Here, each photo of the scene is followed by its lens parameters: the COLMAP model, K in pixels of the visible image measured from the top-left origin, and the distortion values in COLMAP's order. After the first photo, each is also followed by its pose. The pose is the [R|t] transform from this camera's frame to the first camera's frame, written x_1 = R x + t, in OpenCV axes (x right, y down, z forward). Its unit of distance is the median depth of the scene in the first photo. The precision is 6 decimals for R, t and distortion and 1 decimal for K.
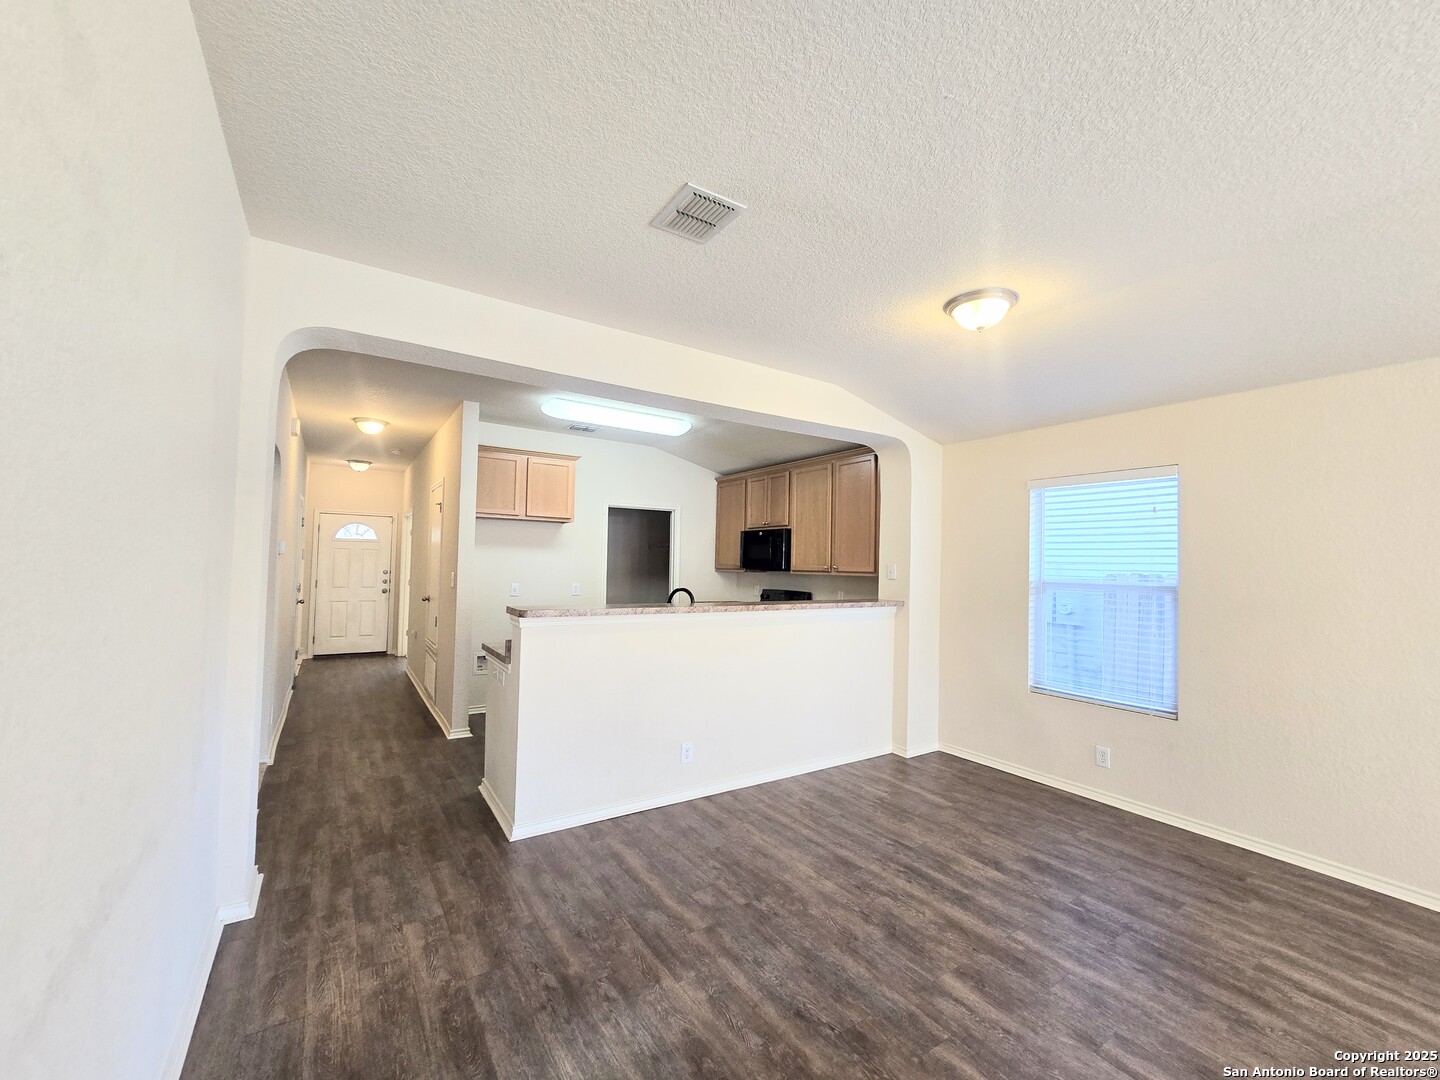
lens RADIAL K [[588.9, 0, 722.9], [0, 588.9, 538.9], [0, 0, 1]] dist [0.000568, 0.001493]
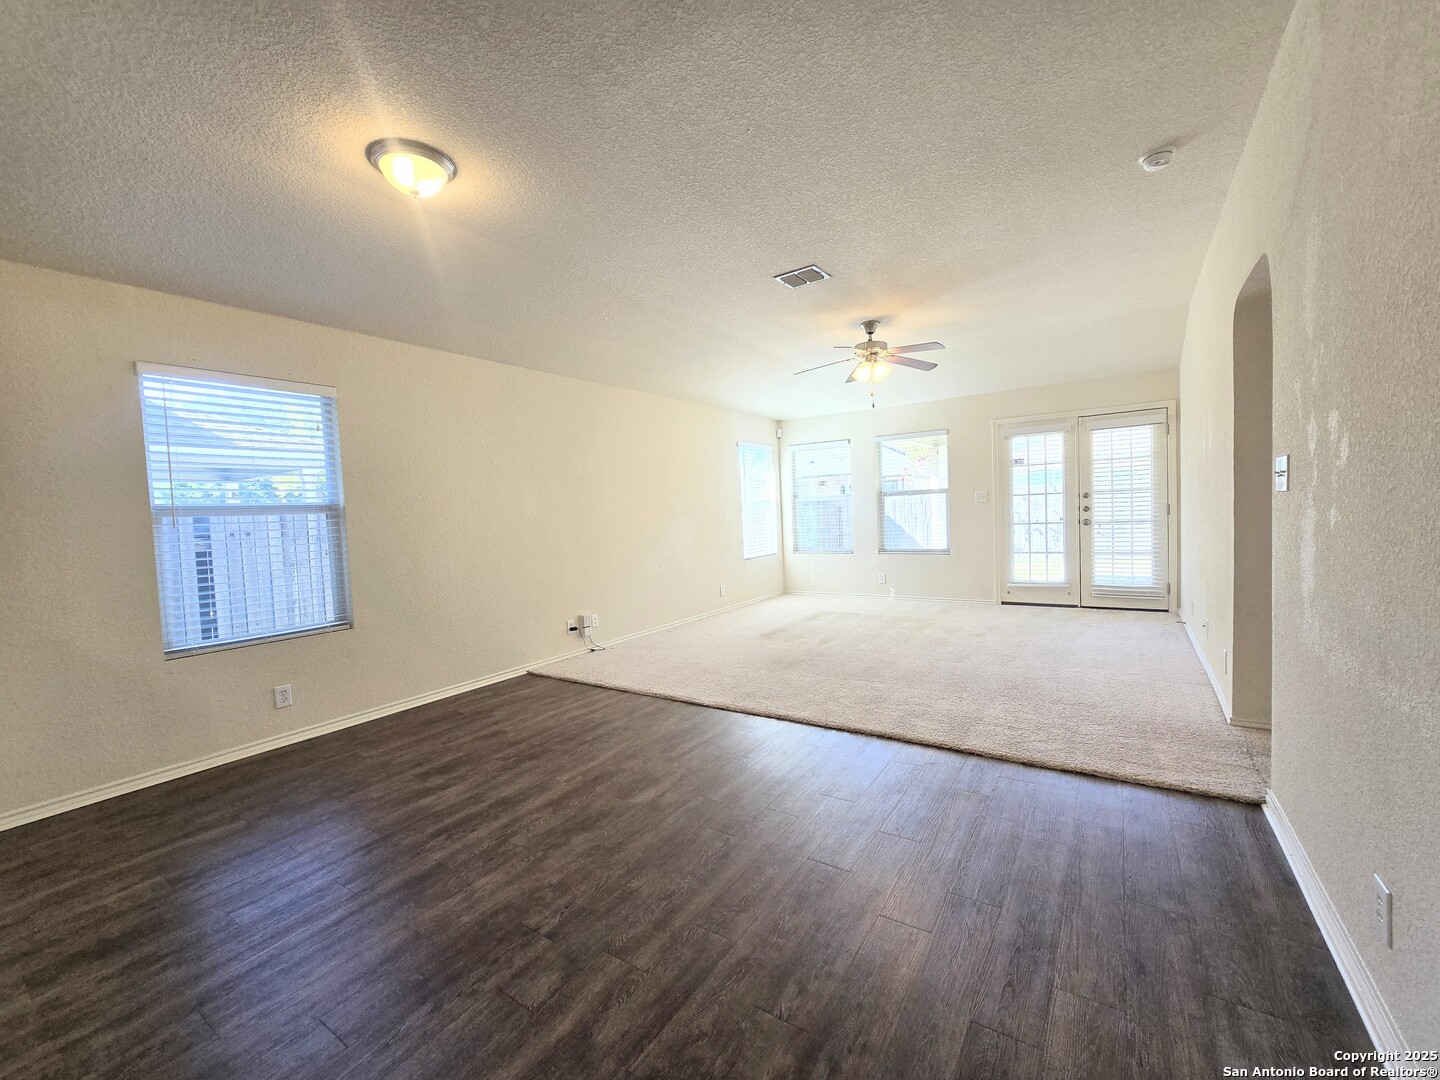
lens RADIAL K [[588.9, 0, 724.2], [0, 588.9, 543.4], [0, 0, 1]] dist [0.000568, 0.001493]
pose [[-0.383889, -0.051200, 0.921959, -0.608301], [-0.003473, 0.998535, 0.054007, 0.120029], [-0.923373, 0.017531, -0.383504, 1.009032]]
